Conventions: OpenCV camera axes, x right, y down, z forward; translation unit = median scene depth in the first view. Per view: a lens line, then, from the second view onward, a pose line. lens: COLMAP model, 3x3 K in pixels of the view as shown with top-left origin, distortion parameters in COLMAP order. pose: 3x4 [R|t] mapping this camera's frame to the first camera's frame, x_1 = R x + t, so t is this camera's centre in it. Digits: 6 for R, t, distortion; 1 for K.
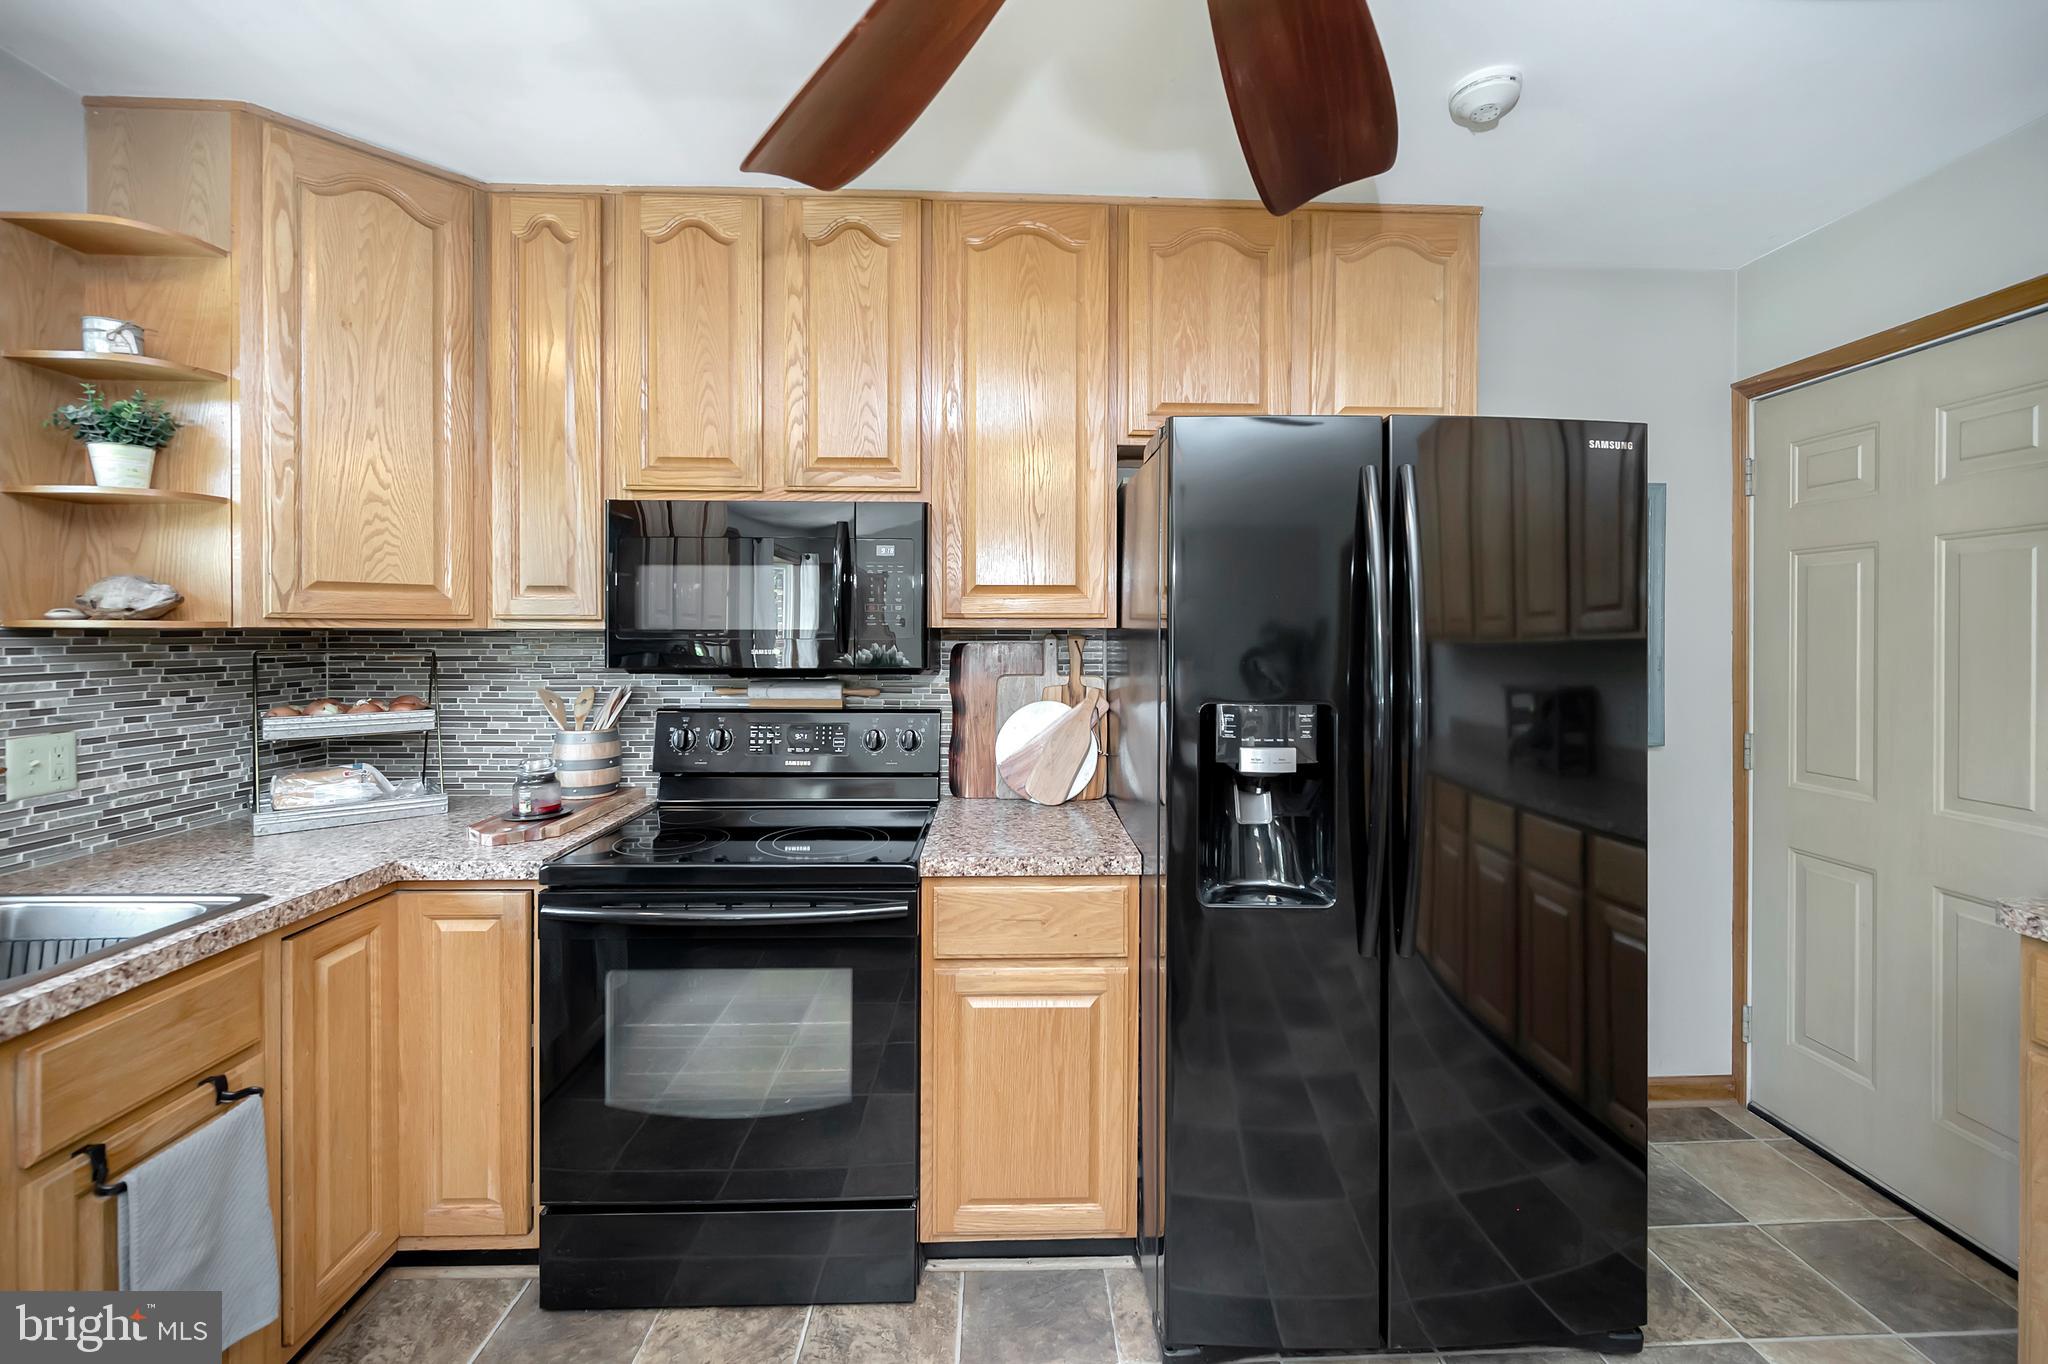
lens RADIAL K [[825.4, 0, 1027.5], [0, 825.4, 634.9], [0, 0, 1]] dist [-0.001006, -0.000075]
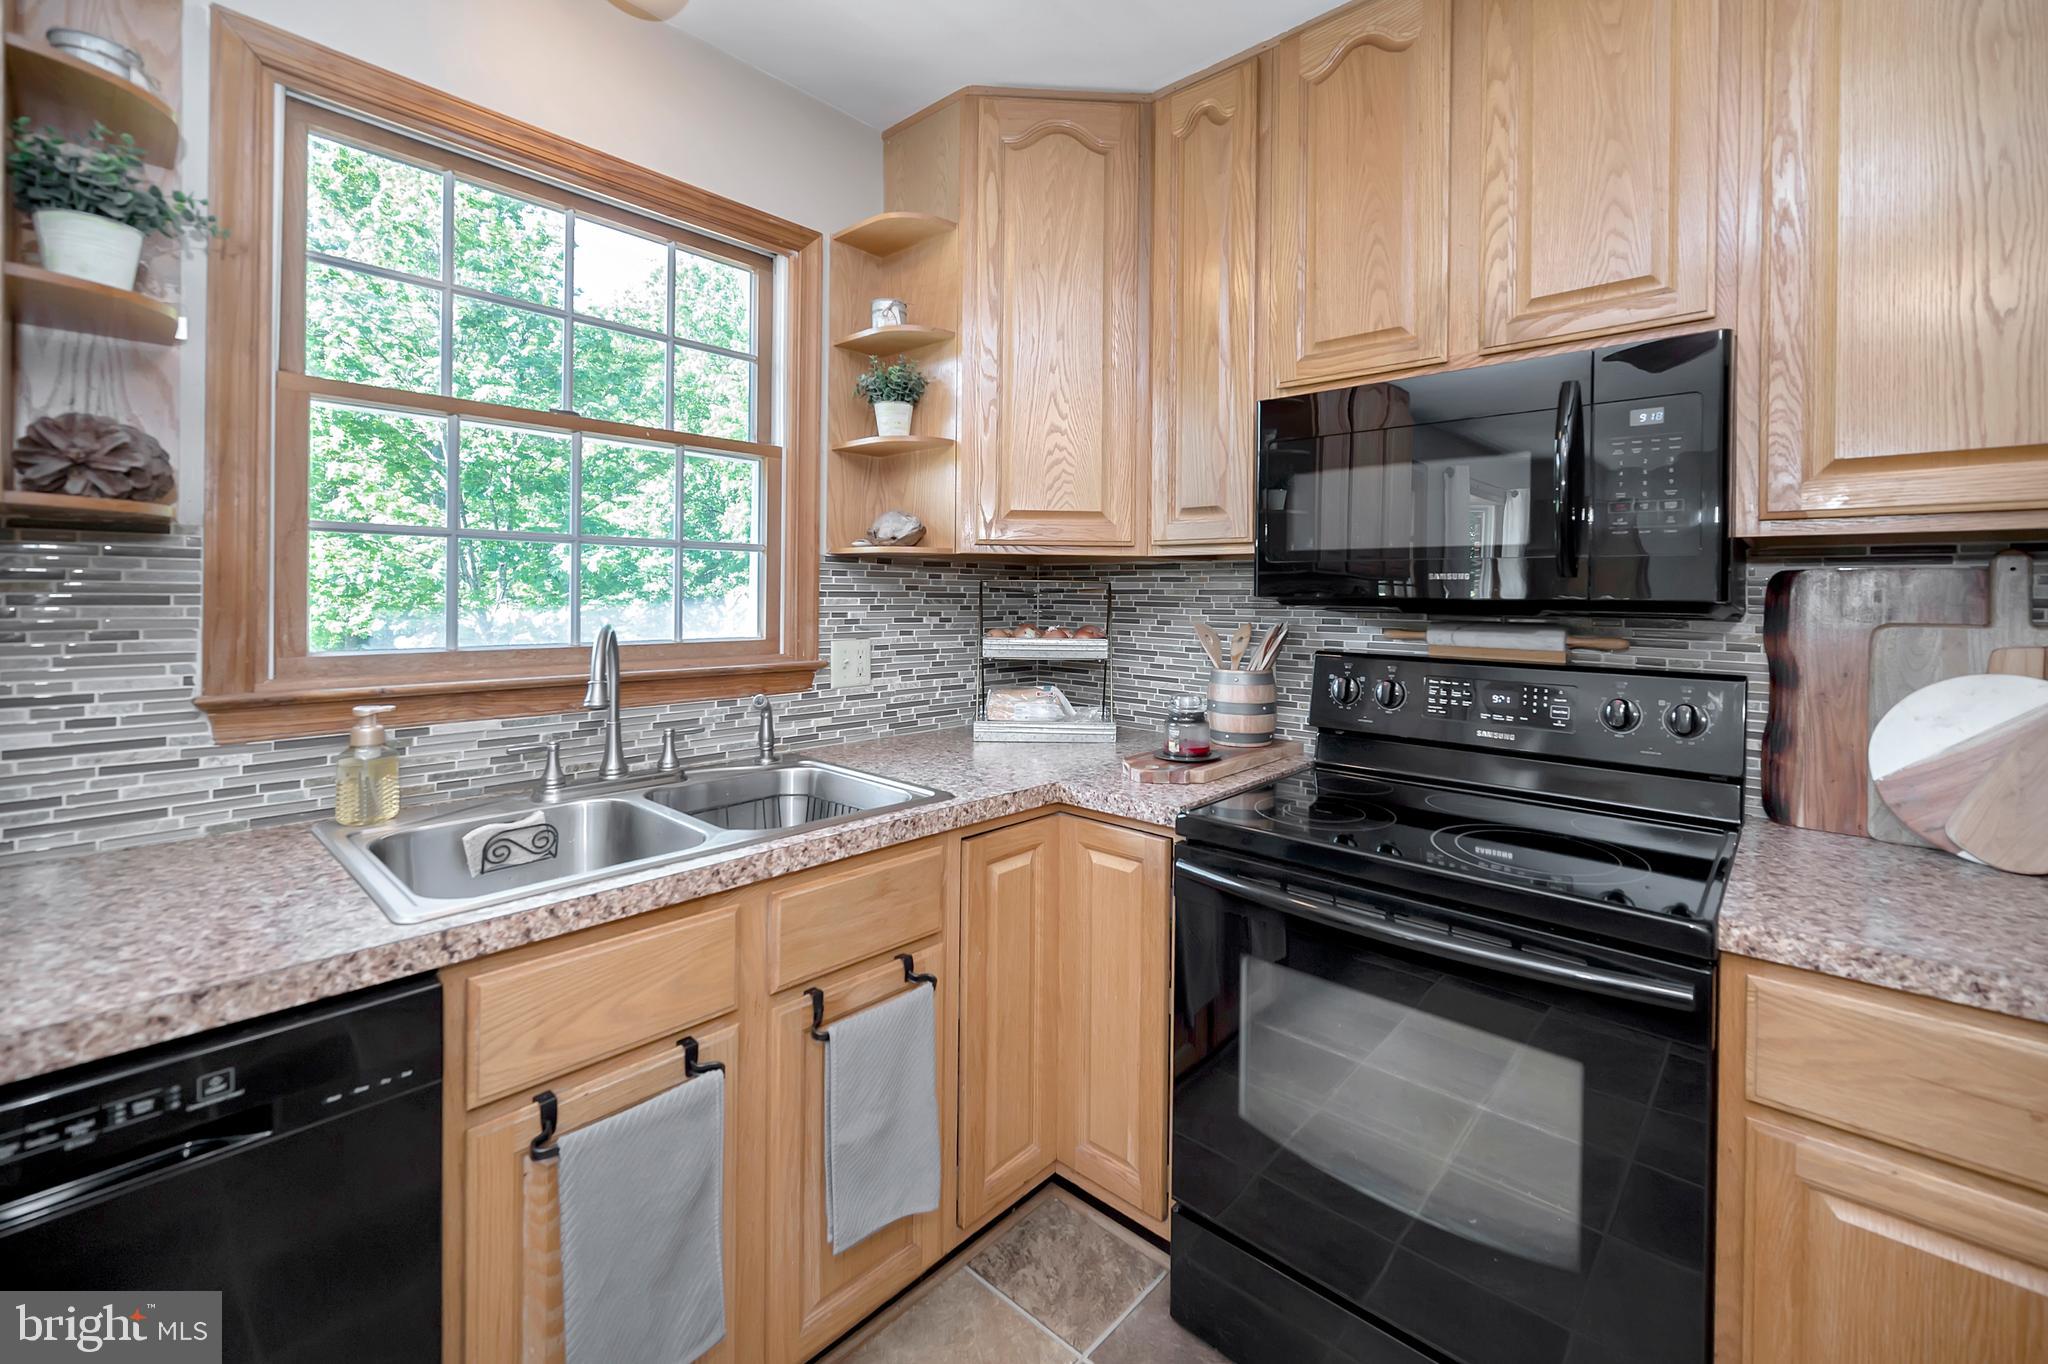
lens RADIAL K [[858.8, 0, 1052.2], [0, 858.8, 595.7], [0, 0, 1]] dist [-0.000183, -0.000282]
pose [[0.728871, 0.007634, -0.684608, -0.054801], [-0.011342, 0.999935, -0.000924, 0.044829], [0.684557, 0.008438, 0.728911, 0.213845]]
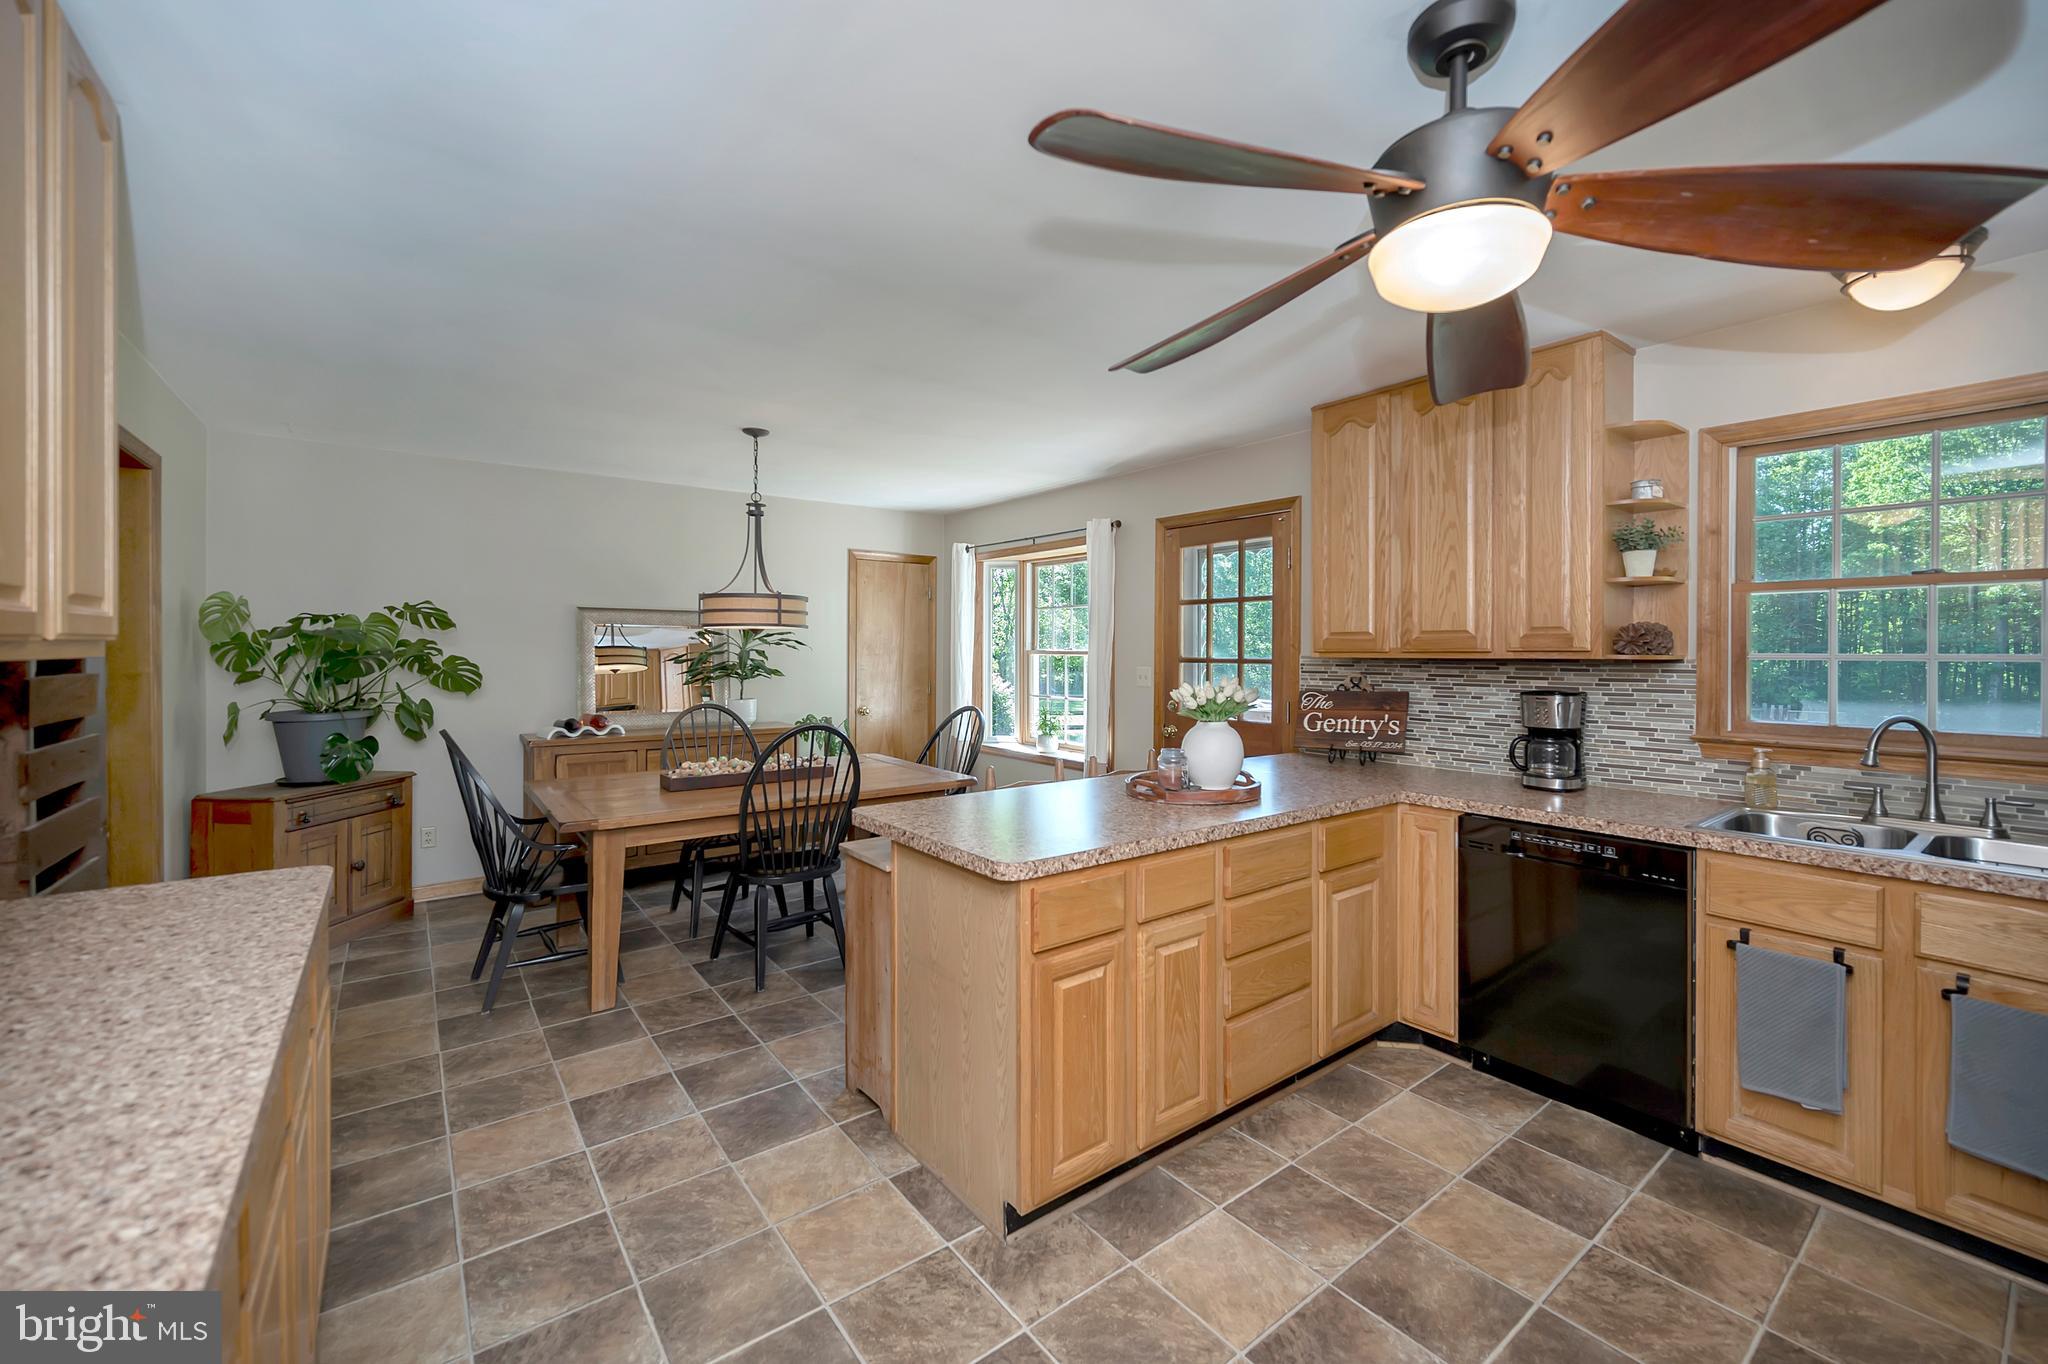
lens RADIAL K [[824.2, 0, 1023.0], [0, 824.2, 648.9], [0, 0, 1]] dist [-0.000509, -0.000002]
pose [[-0.817154, -0.004889, -0.576399, 0.829118], [-0.005741, 0.999983, -0.000343, -0.014810], [0.576391, 0.003029, -0.817169, 0.758225]]
